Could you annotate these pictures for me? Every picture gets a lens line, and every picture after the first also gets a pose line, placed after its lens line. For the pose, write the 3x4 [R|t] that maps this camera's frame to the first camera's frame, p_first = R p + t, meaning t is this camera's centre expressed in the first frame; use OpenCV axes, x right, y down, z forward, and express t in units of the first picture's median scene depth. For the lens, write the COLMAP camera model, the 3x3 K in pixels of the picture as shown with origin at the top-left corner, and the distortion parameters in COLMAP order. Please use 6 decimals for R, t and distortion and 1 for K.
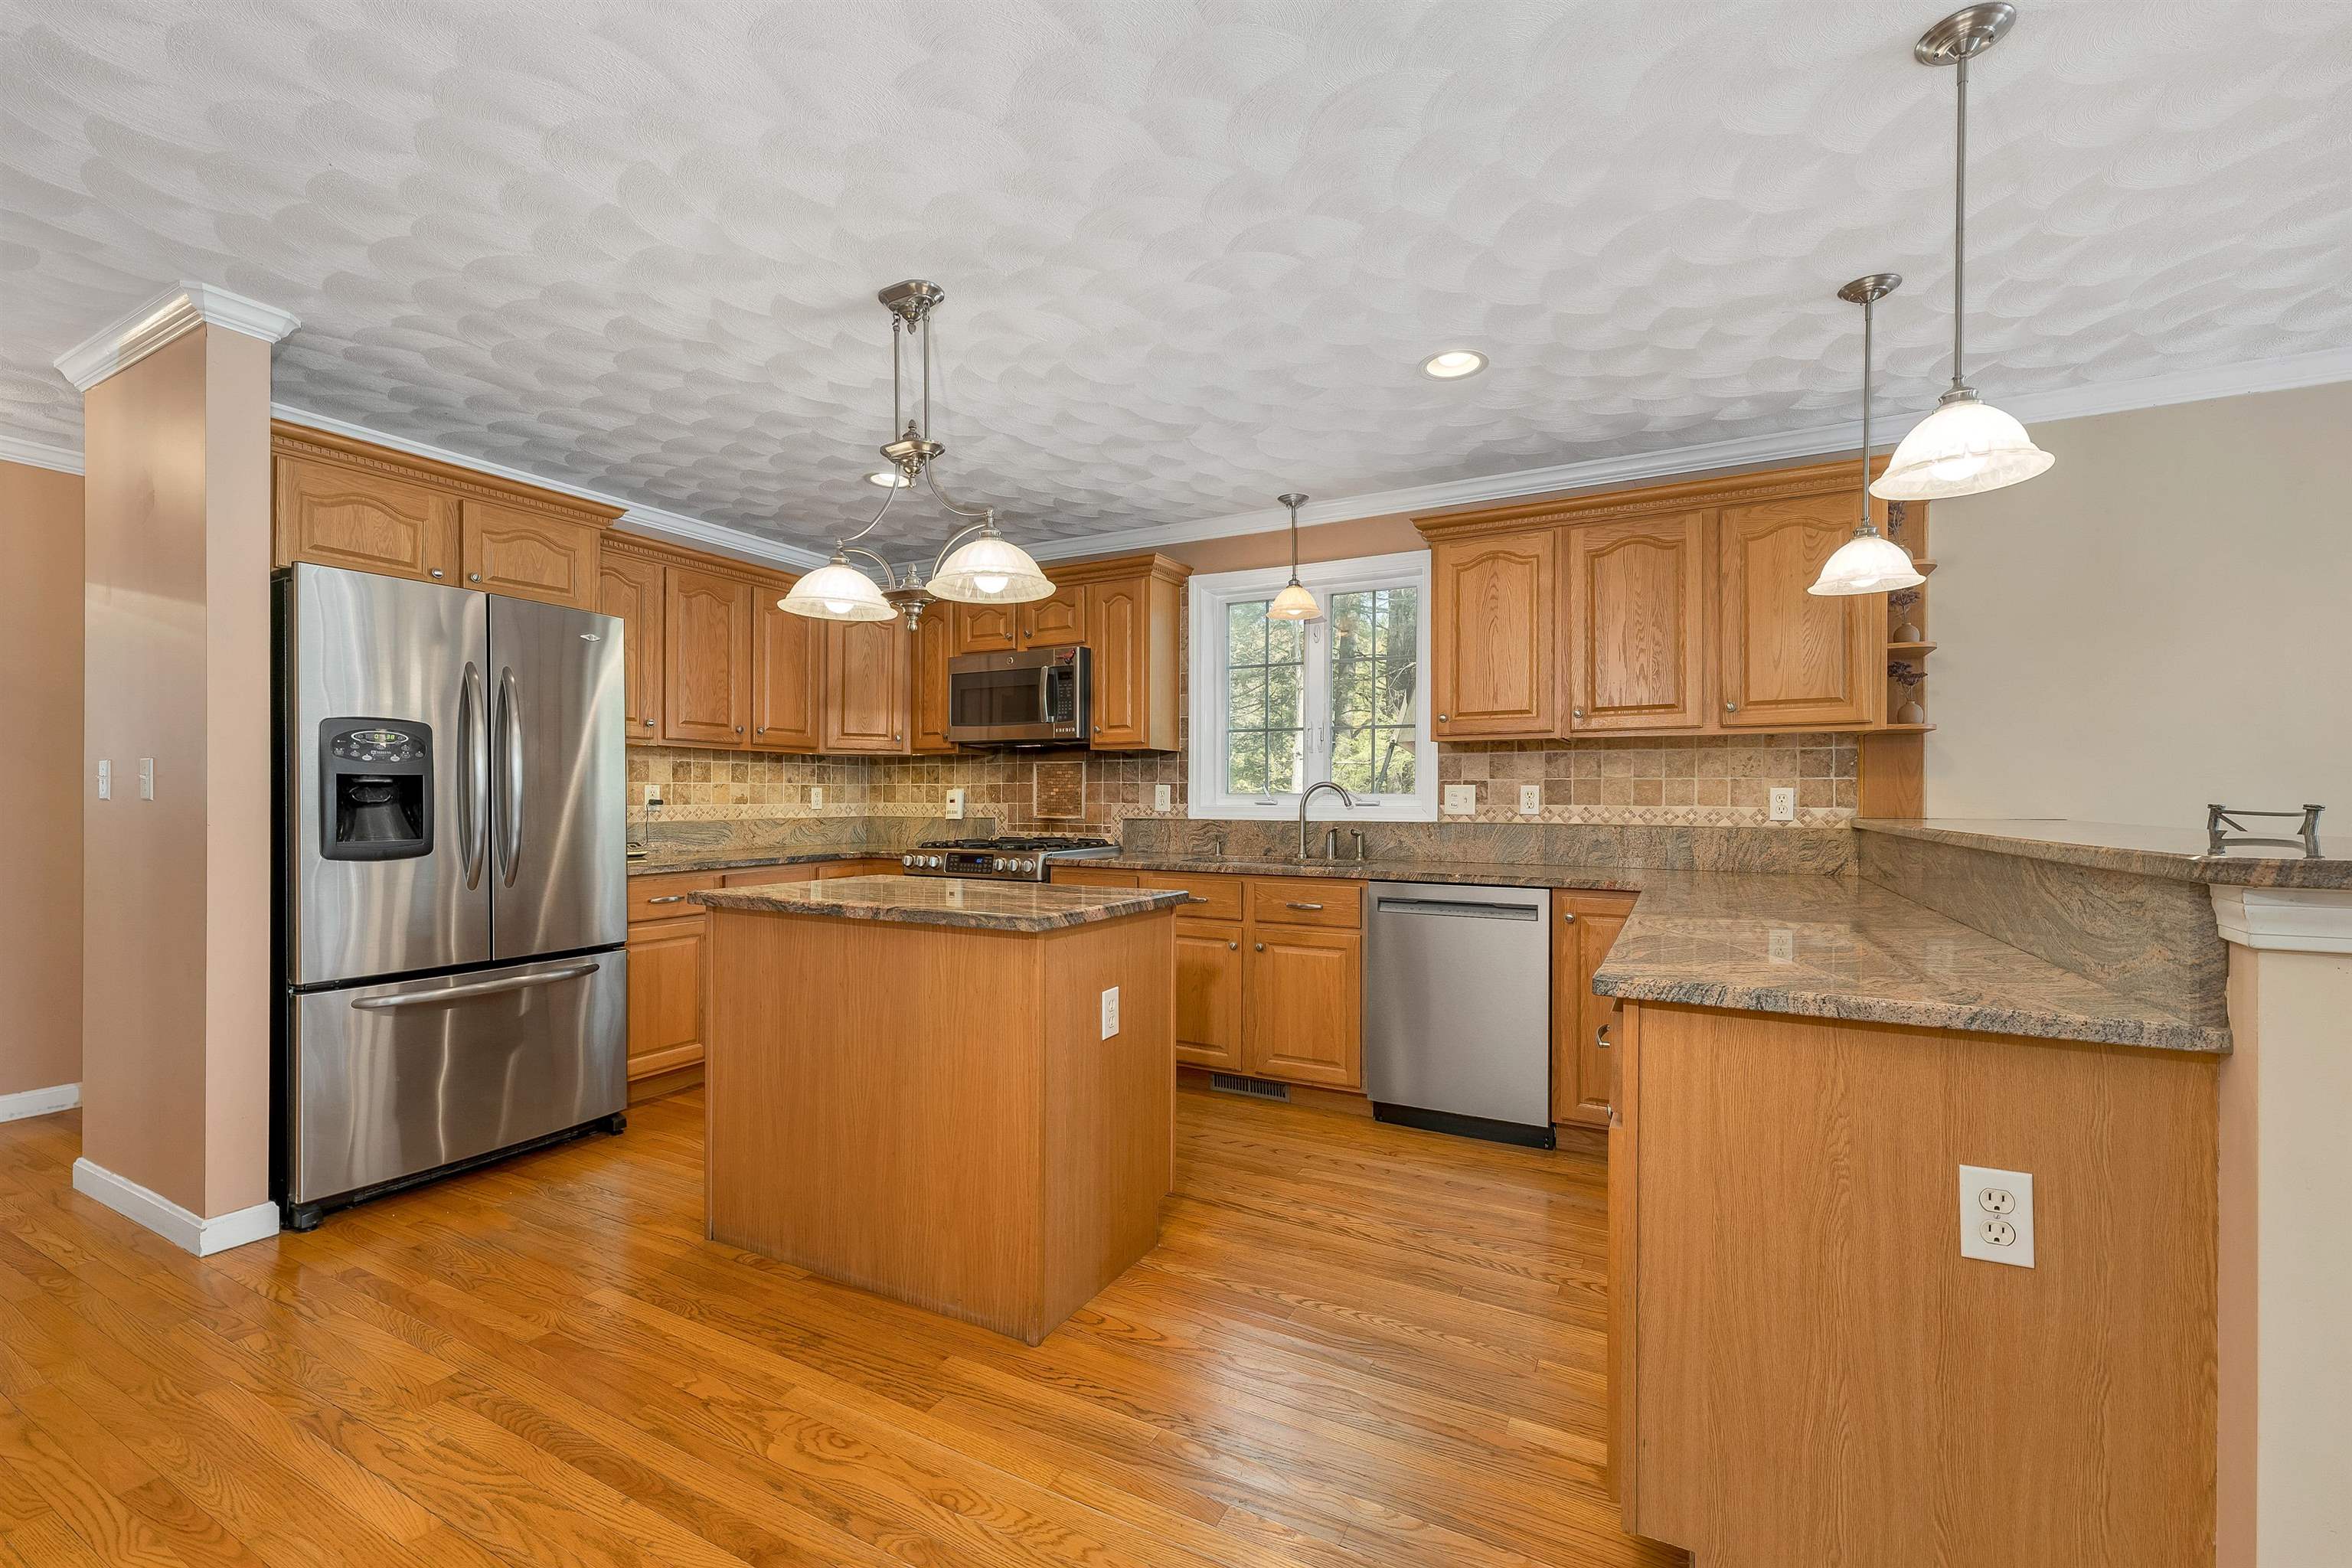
lens RADIAL K [[978.6, 0, 1189.8], [0, 978.6, 792.8], [0, 0, 1]] dist [0.003436, 0.001145]
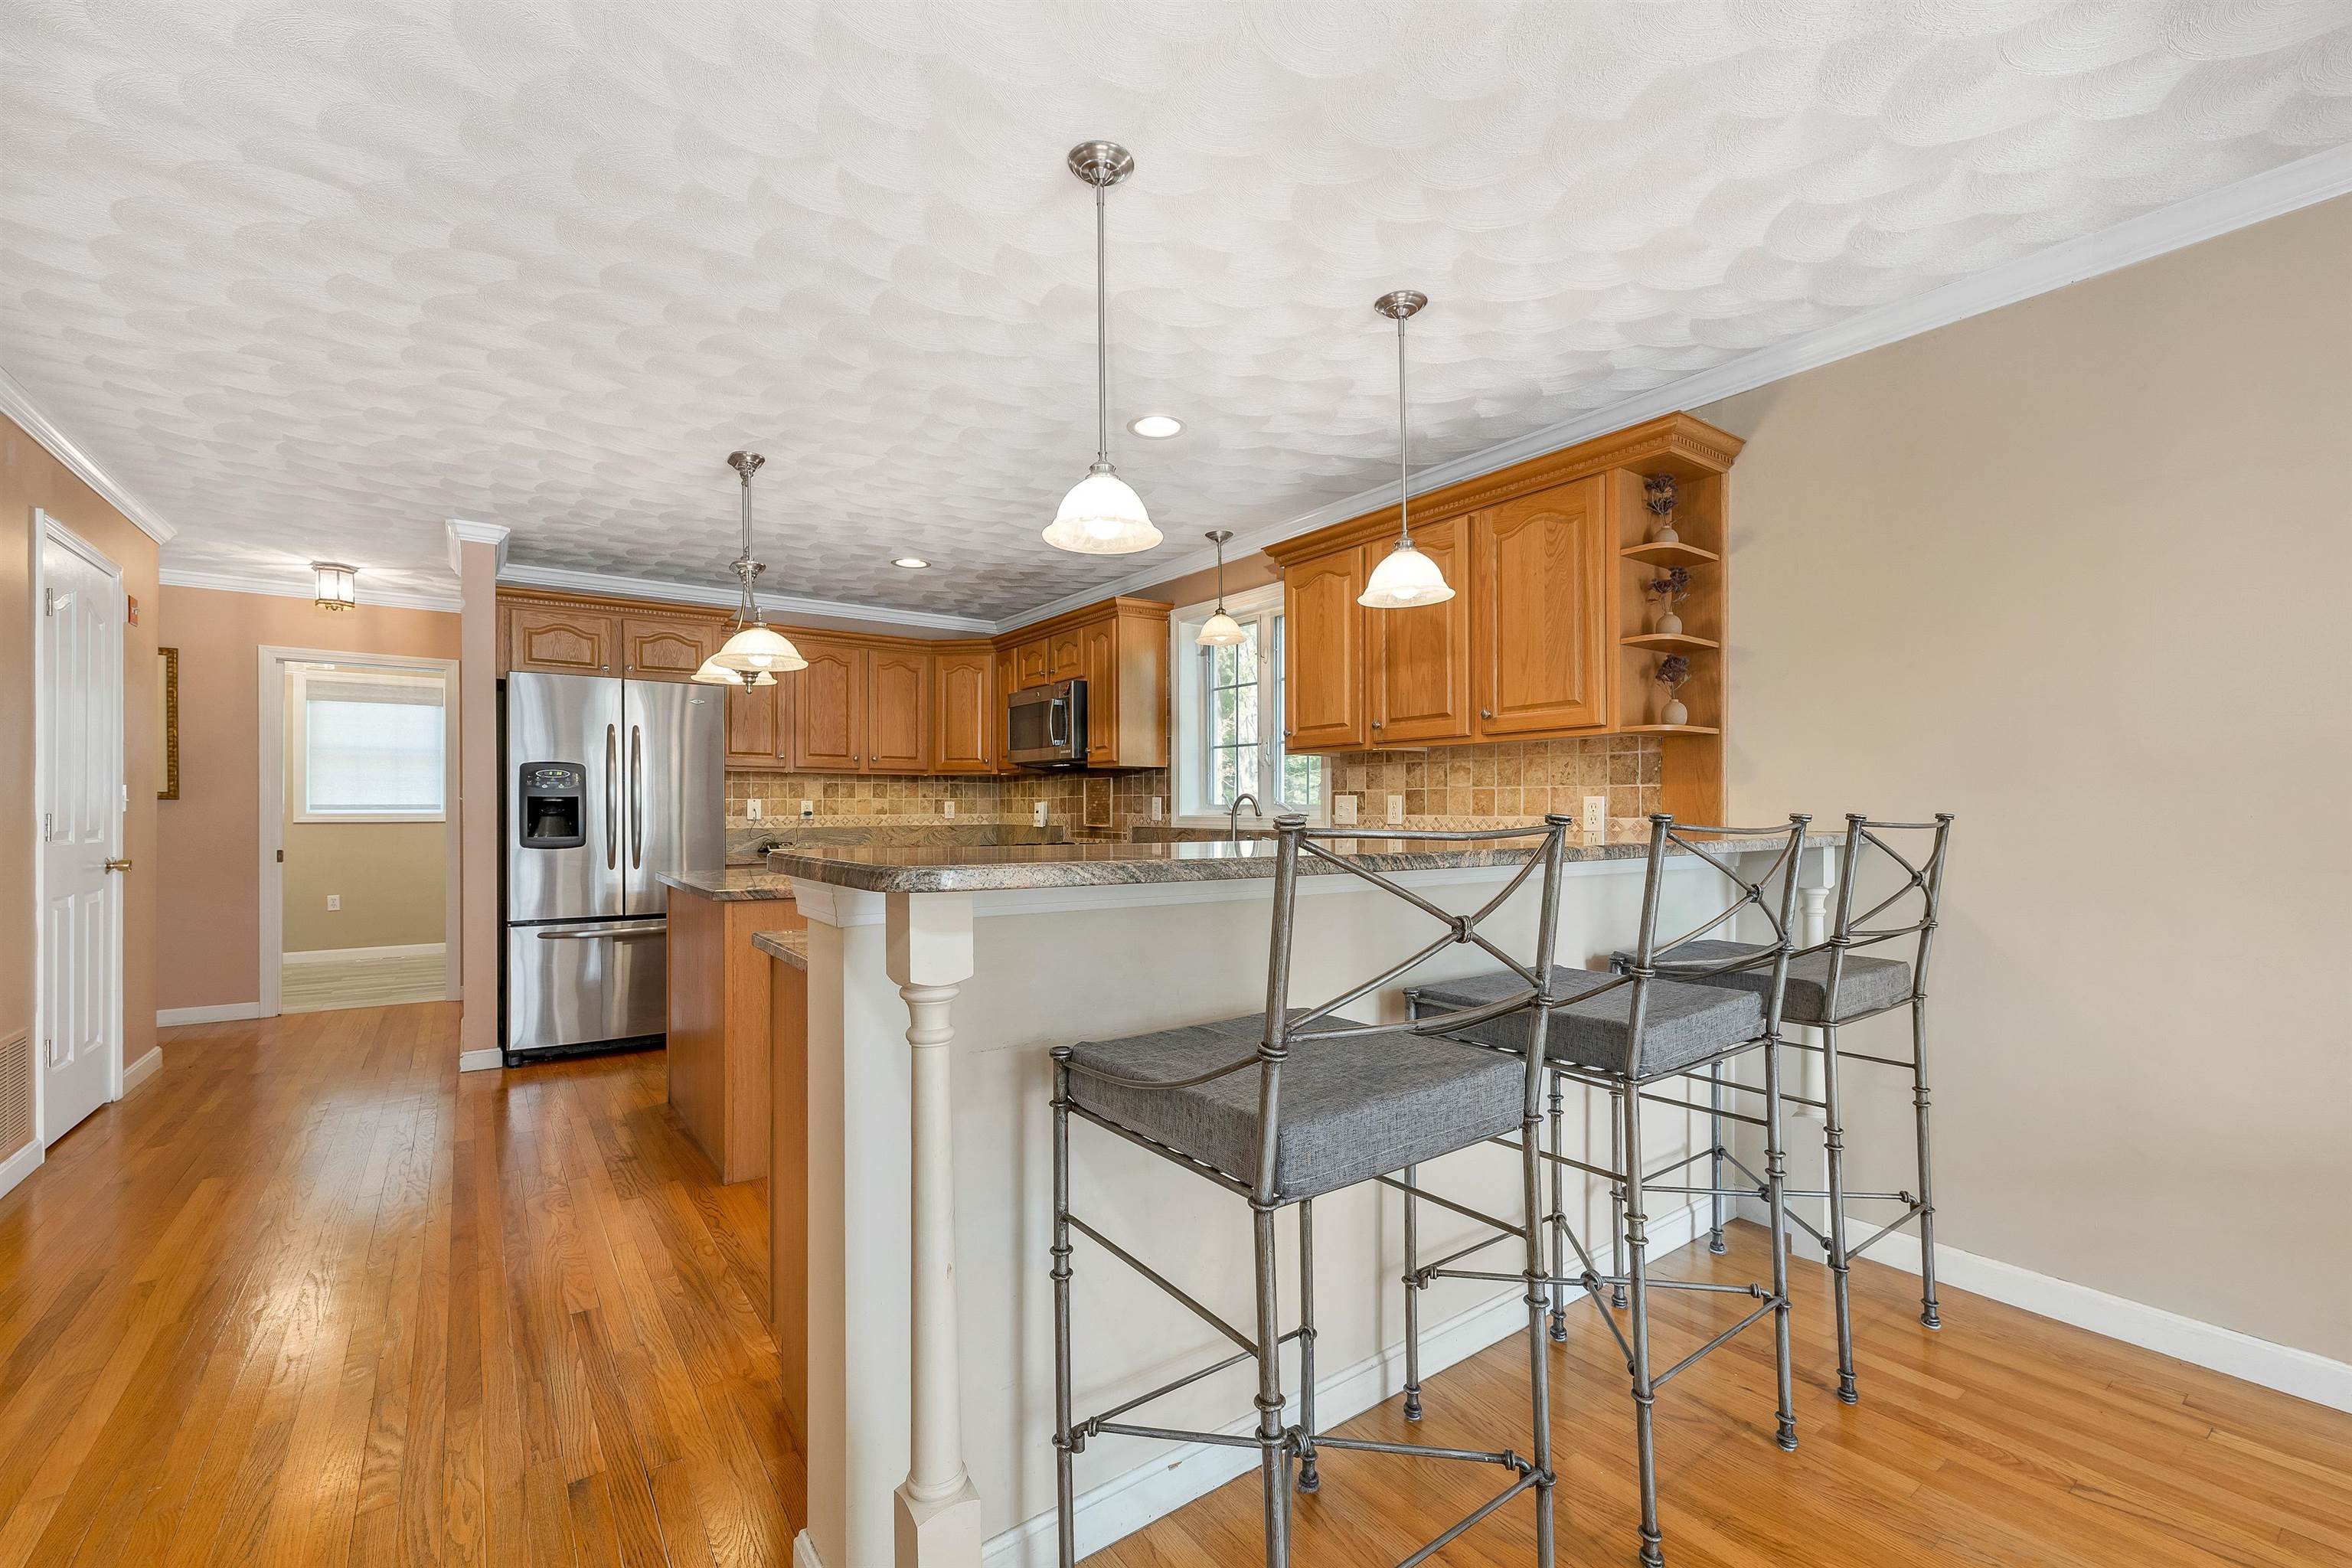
lens RADIAL K [[978.6, 0, 1191.3], [0, 978.6, 807.9], [0, 0, 1]] dist [0.003436, 0.001145]
pose [[0.899770, -0.003565, -0.436350, 0.570578], [0.005644, 0.999978, 0.003468, 0.000468], [0.436328, -0.005584, 0.899770, -0.002345]]
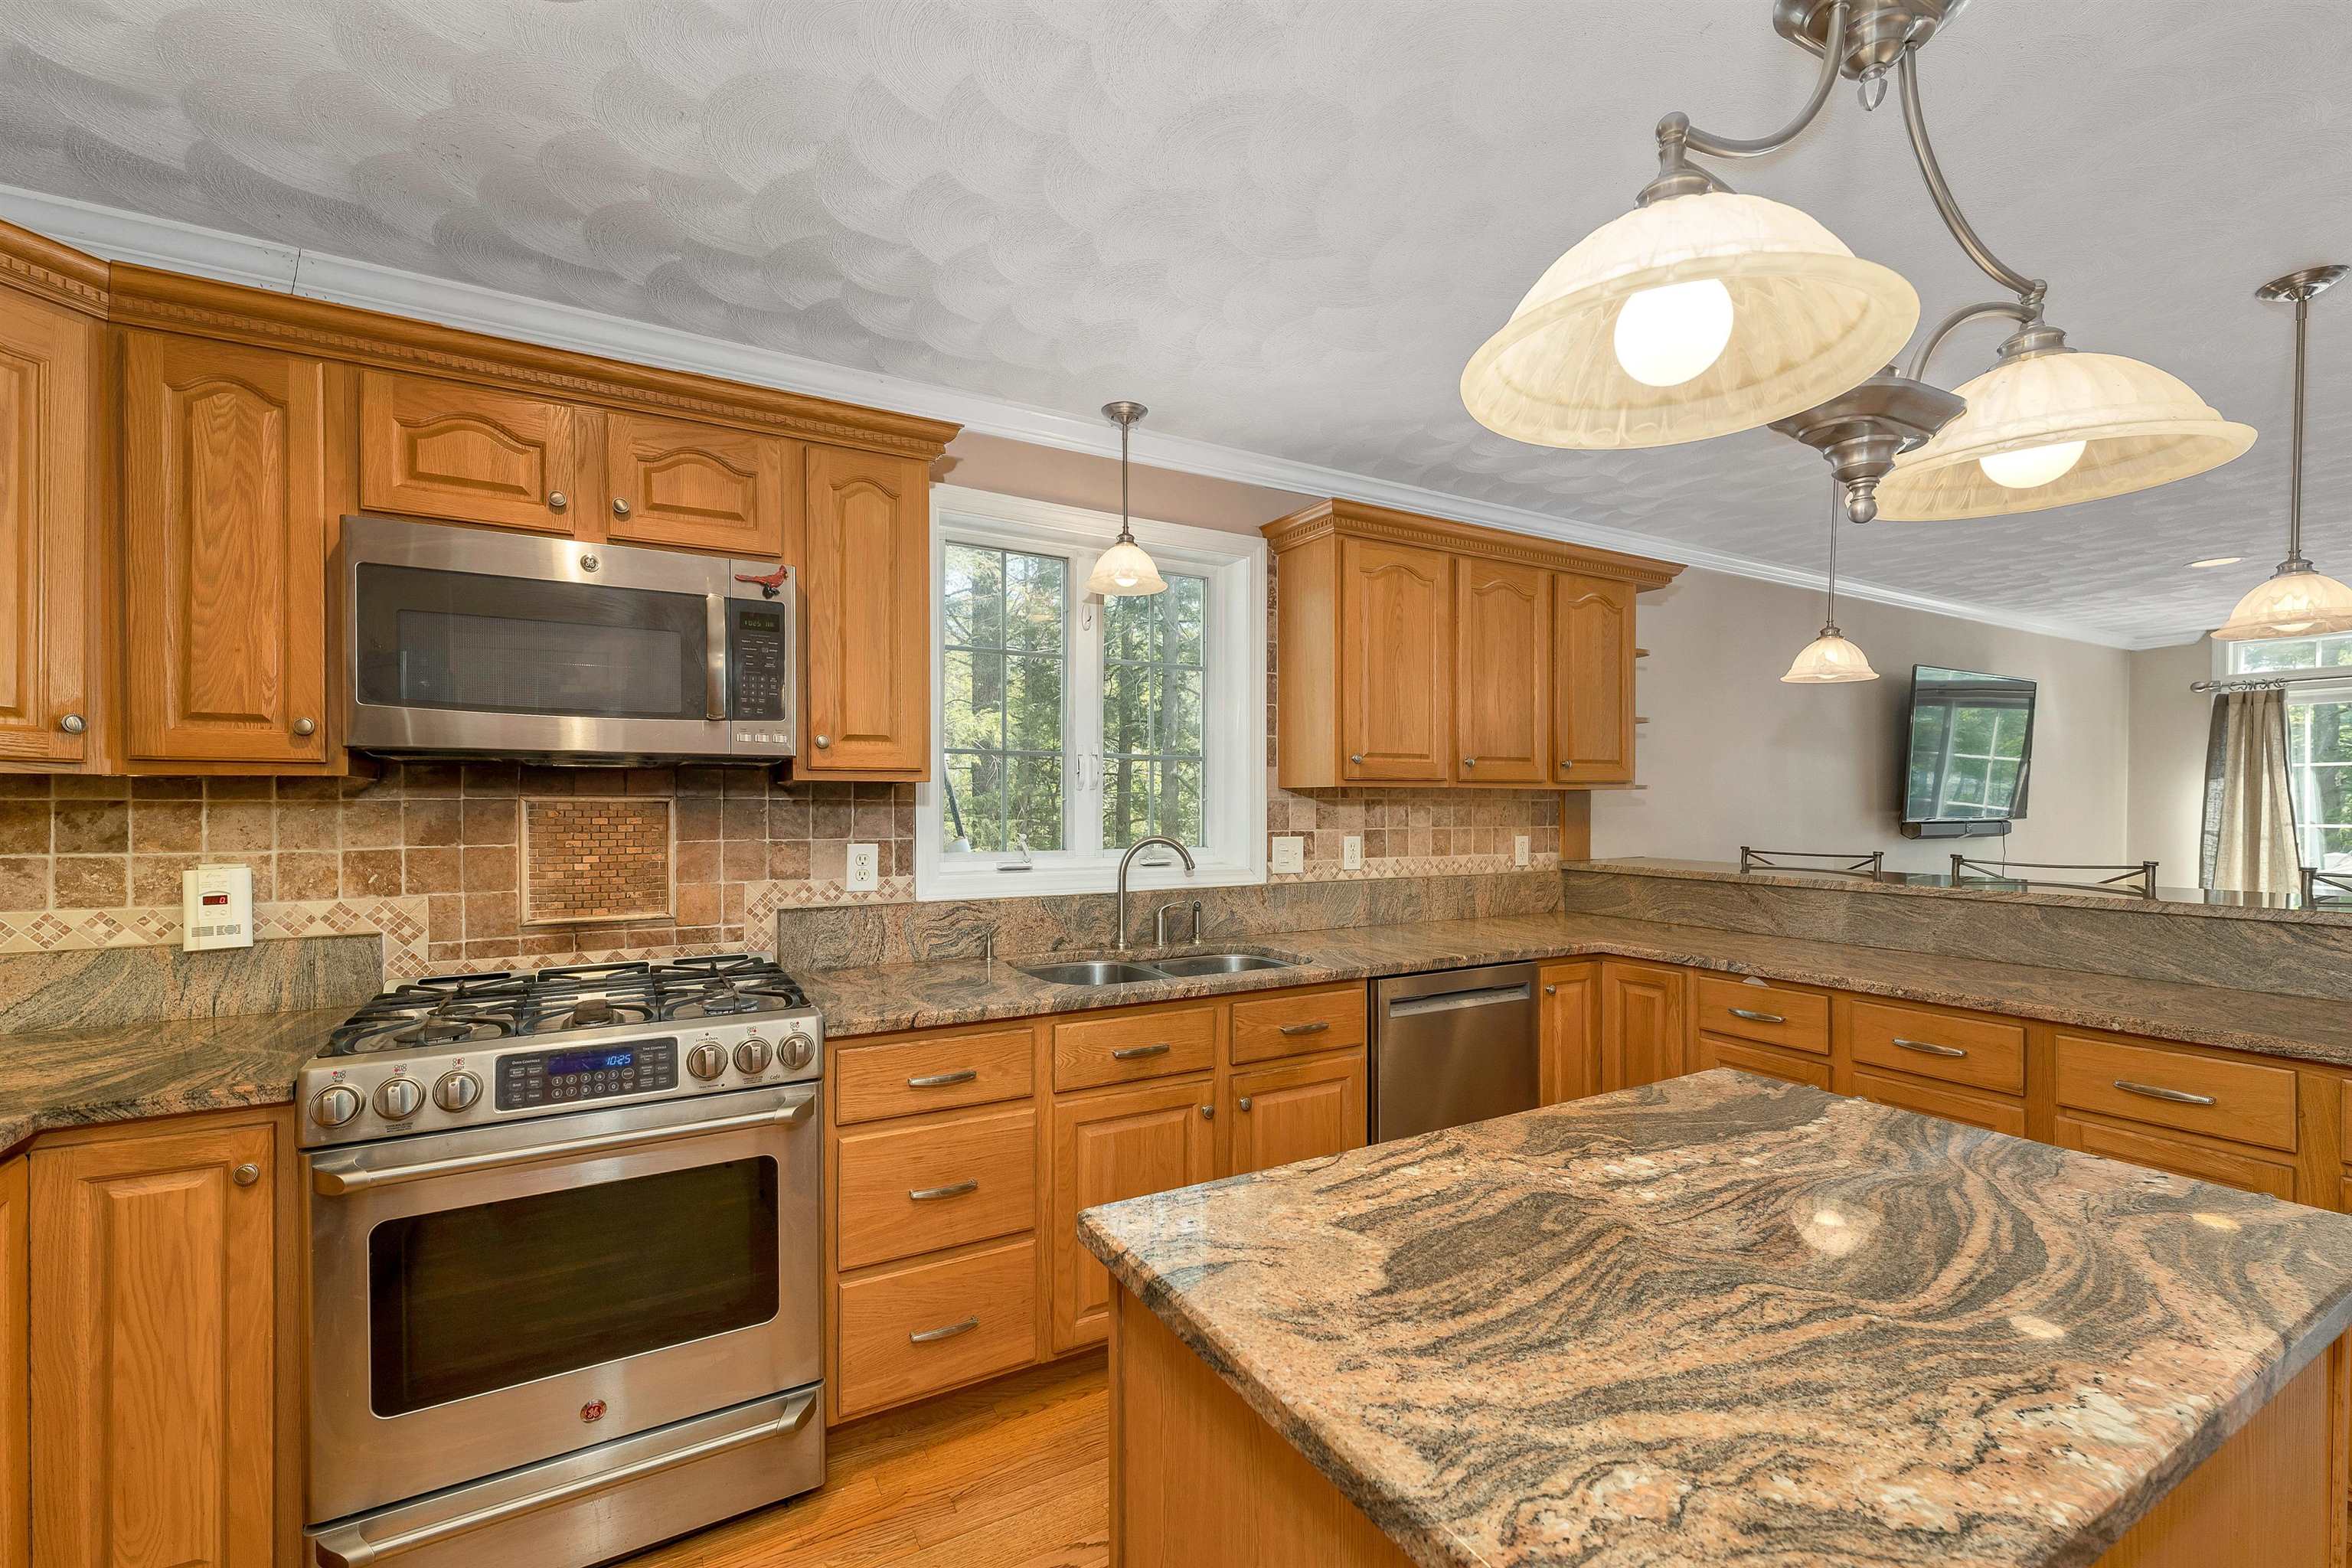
lens RADIAL K [[978.6, 0, 1181.7], [0, 978.6, 791.9], [0, 0, 1]] dist [0.003436, 0.001145]
pose [[0.541036, 0.006941, 0.840971, -0.448967], [-0.004300, 0.999976, -0.005488, -0.039766], [-0.840989, -0.000647, 0.541052, 0.622908]]
